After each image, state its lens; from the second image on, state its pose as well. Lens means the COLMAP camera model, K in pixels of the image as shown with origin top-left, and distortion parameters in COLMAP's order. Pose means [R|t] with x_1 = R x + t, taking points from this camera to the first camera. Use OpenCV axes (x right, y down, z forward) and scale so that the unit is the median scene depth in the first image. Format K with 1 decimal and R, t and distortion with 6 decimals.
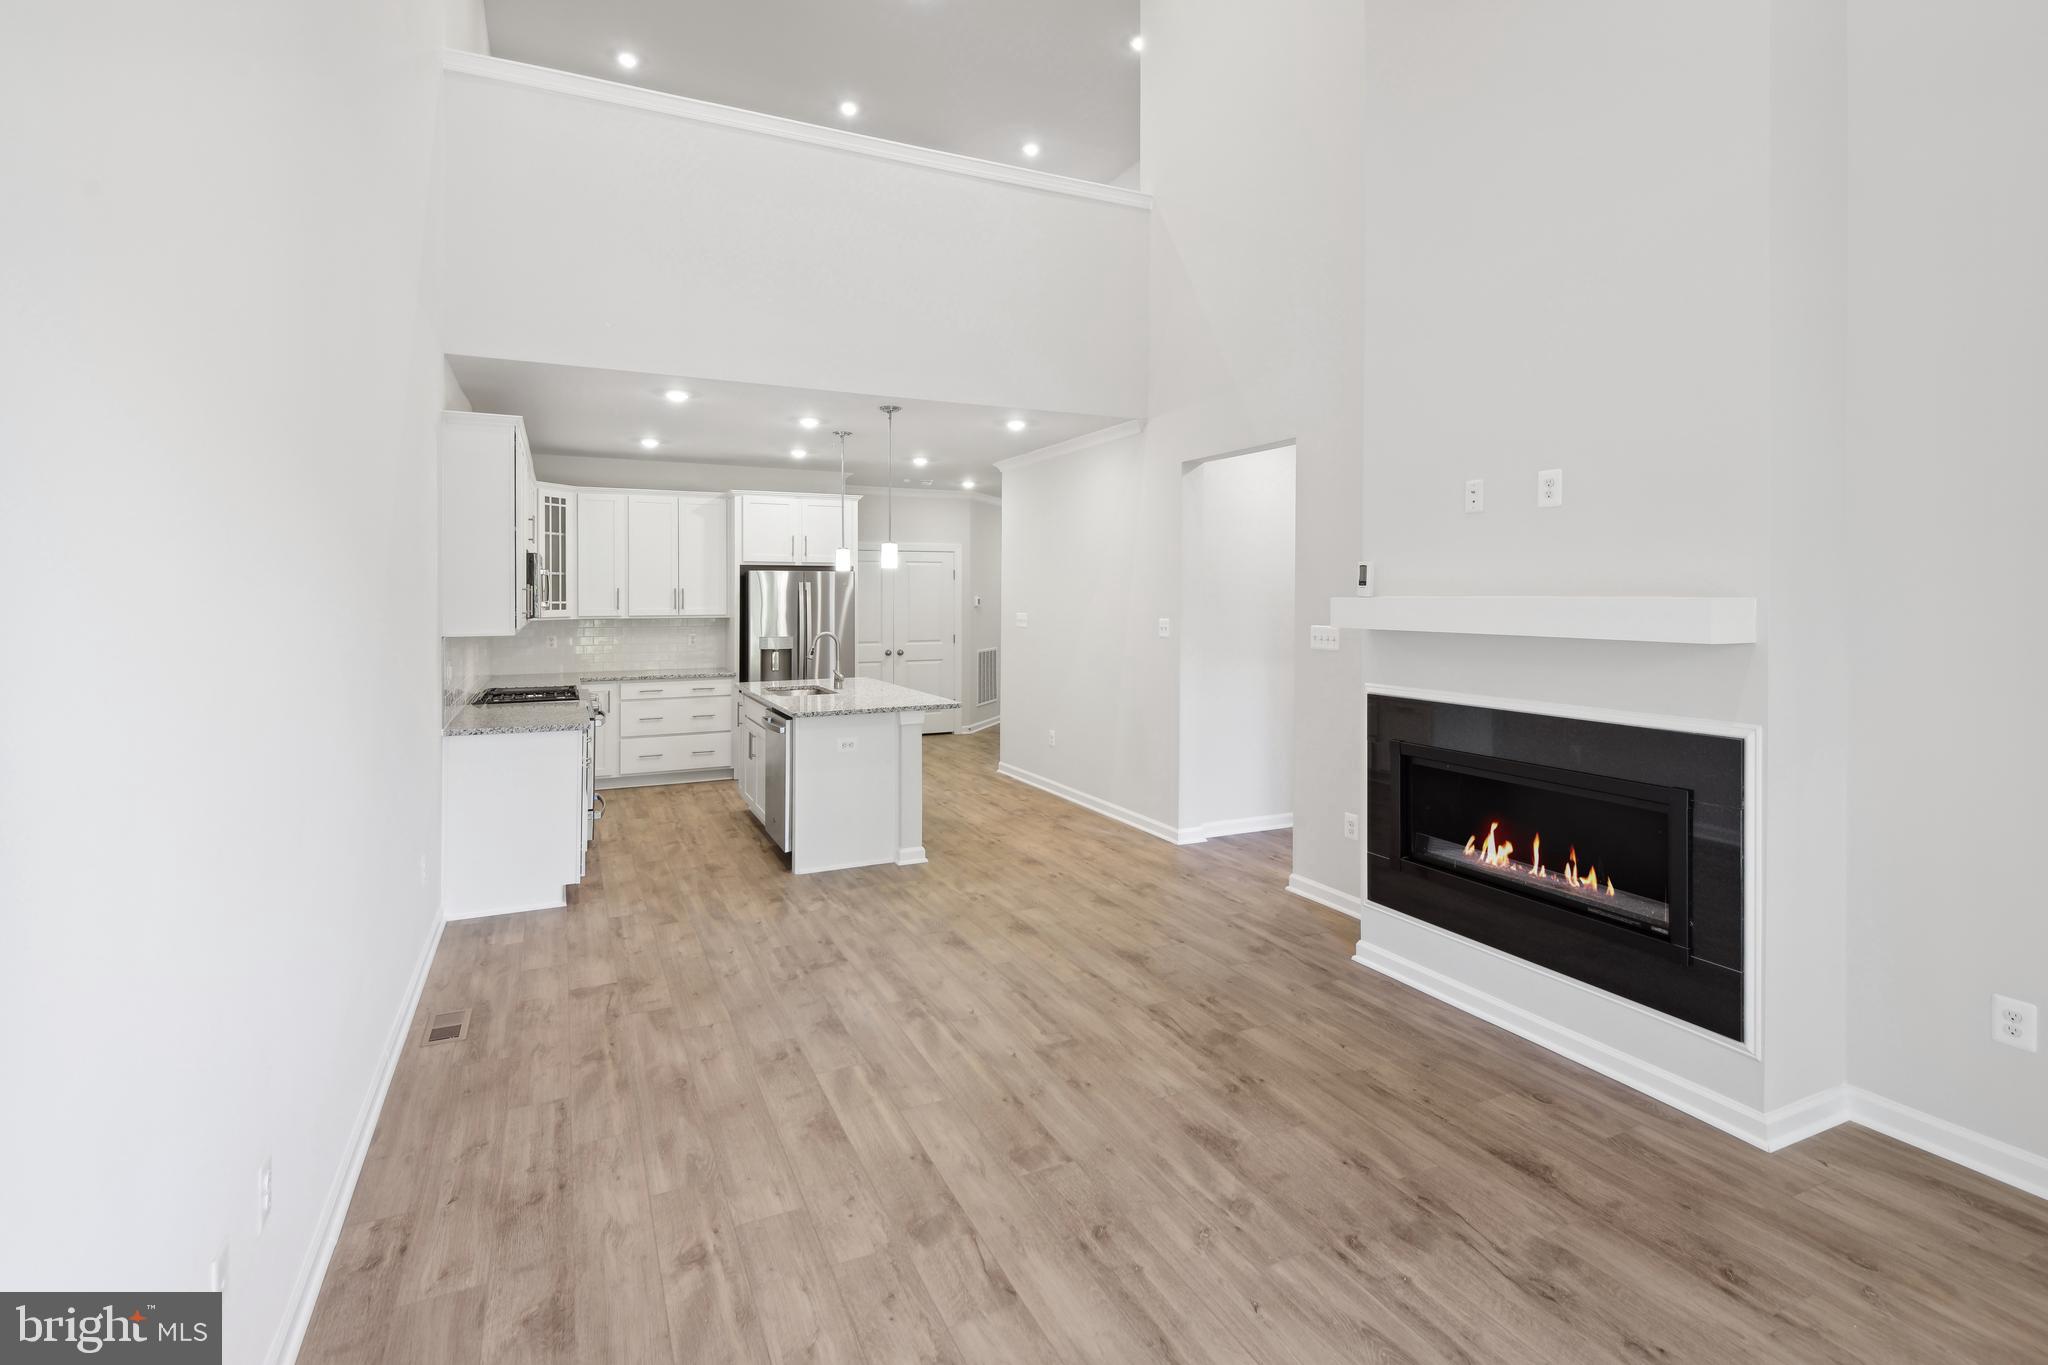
lens RADIAL K [[1003.9, 0, 1039.2], [0, 1003.9, 578.5], [0, 0, 1]] dist [0.038374, -0.000306]
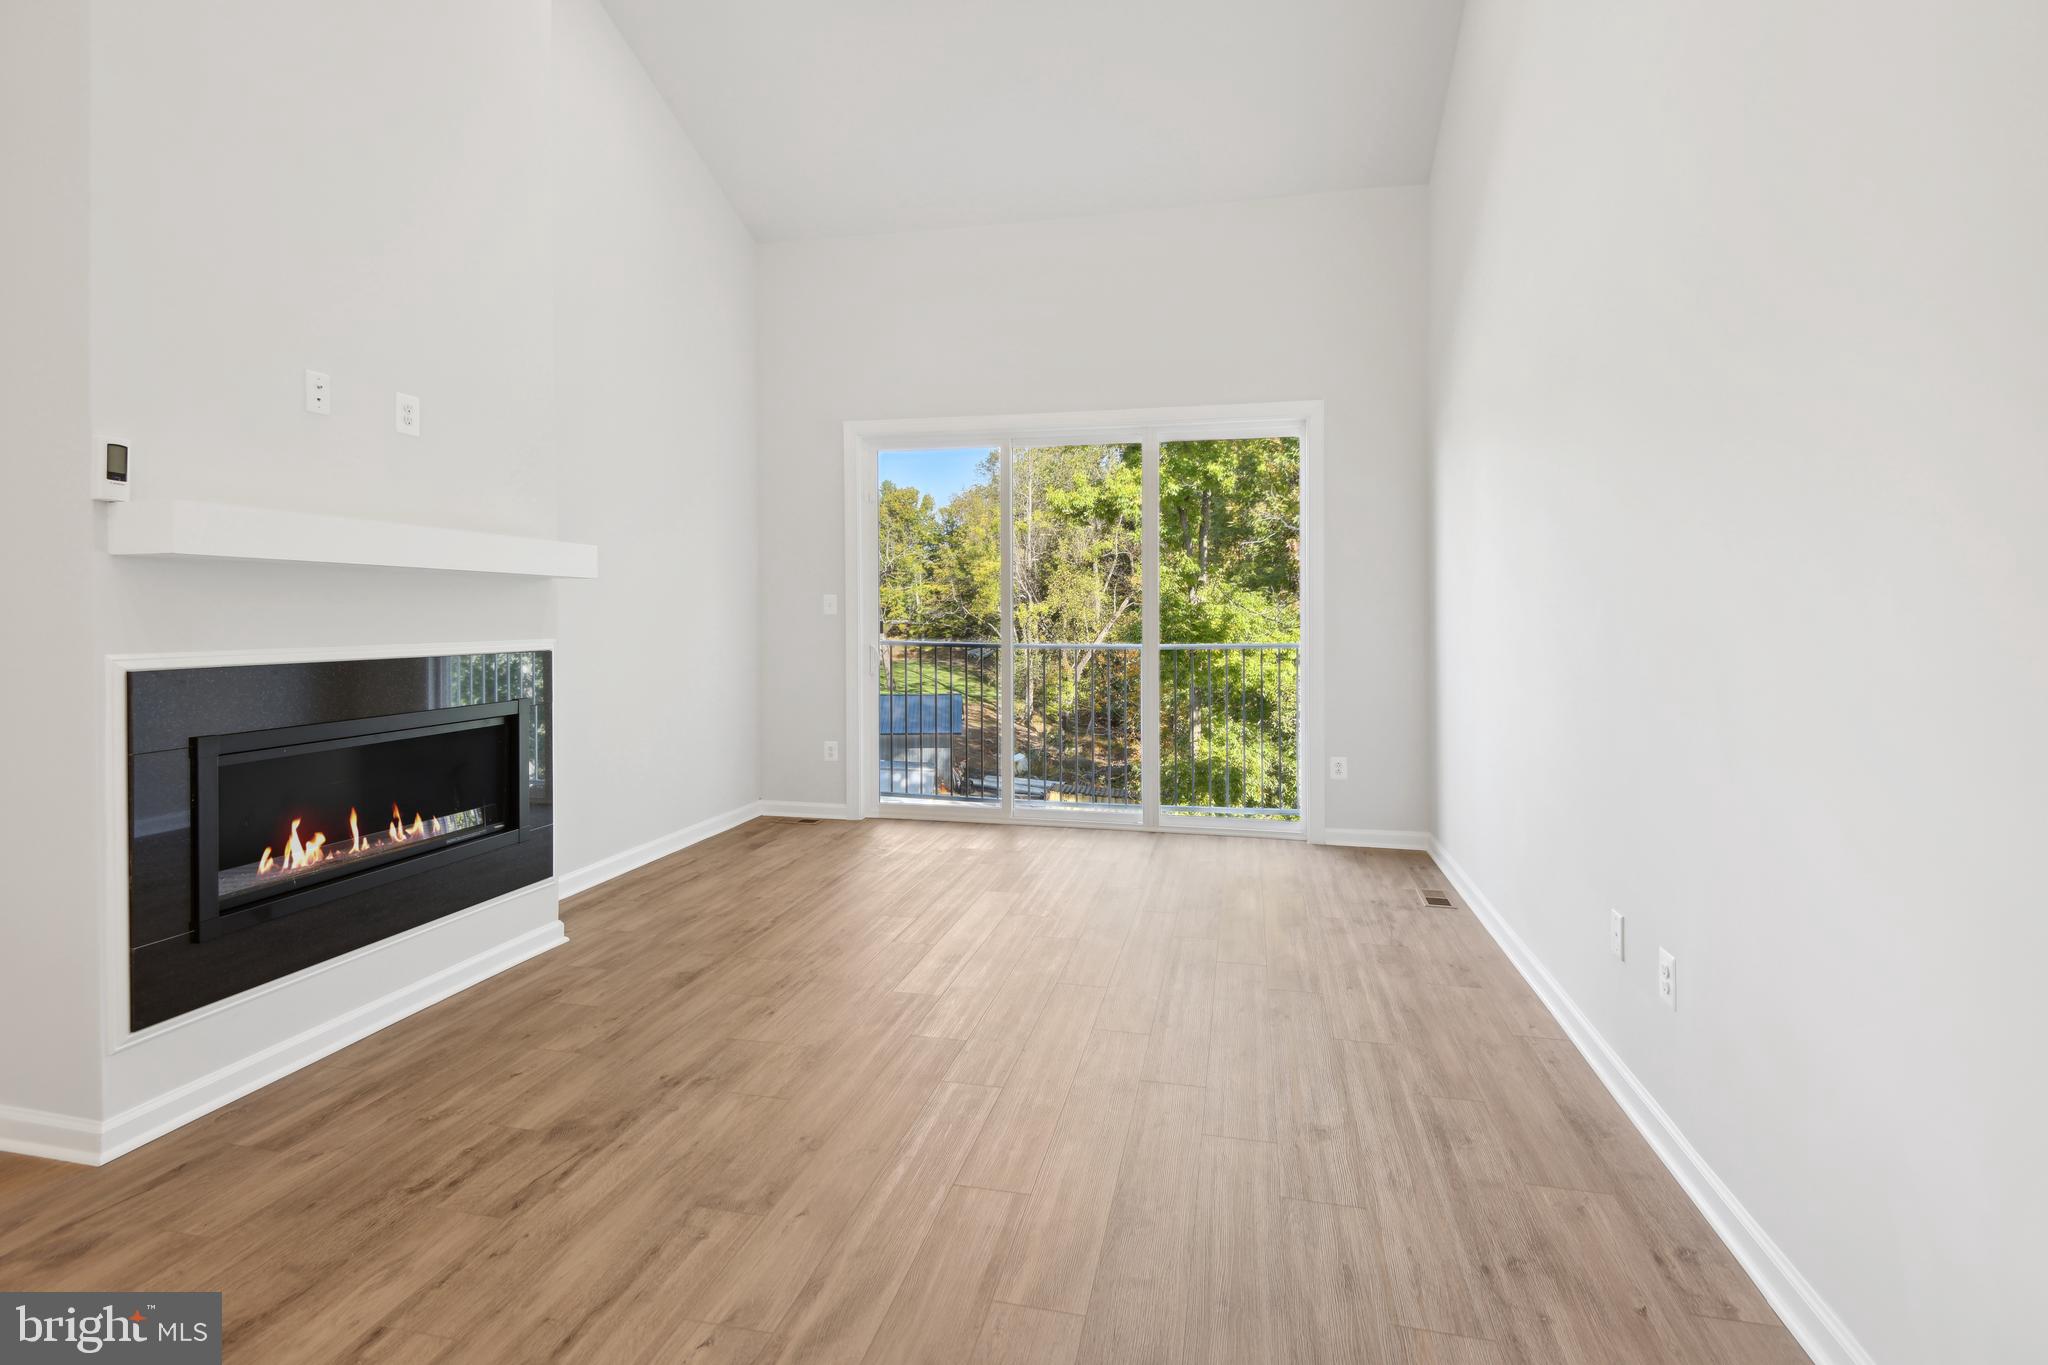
lens RADIAL K [[963.6, 0, 1021.2], [0, 963.6, 617.0], [0, 0, 1]] dist [0.011180, -0.000485]
pose [[-0.777519, 0.001999, 0.628856, -0.491247], [-0.007041, 0.999905, -0.011884, 0.102989], [-0.628820, -0.013668, -0.777431, 1.338017]]
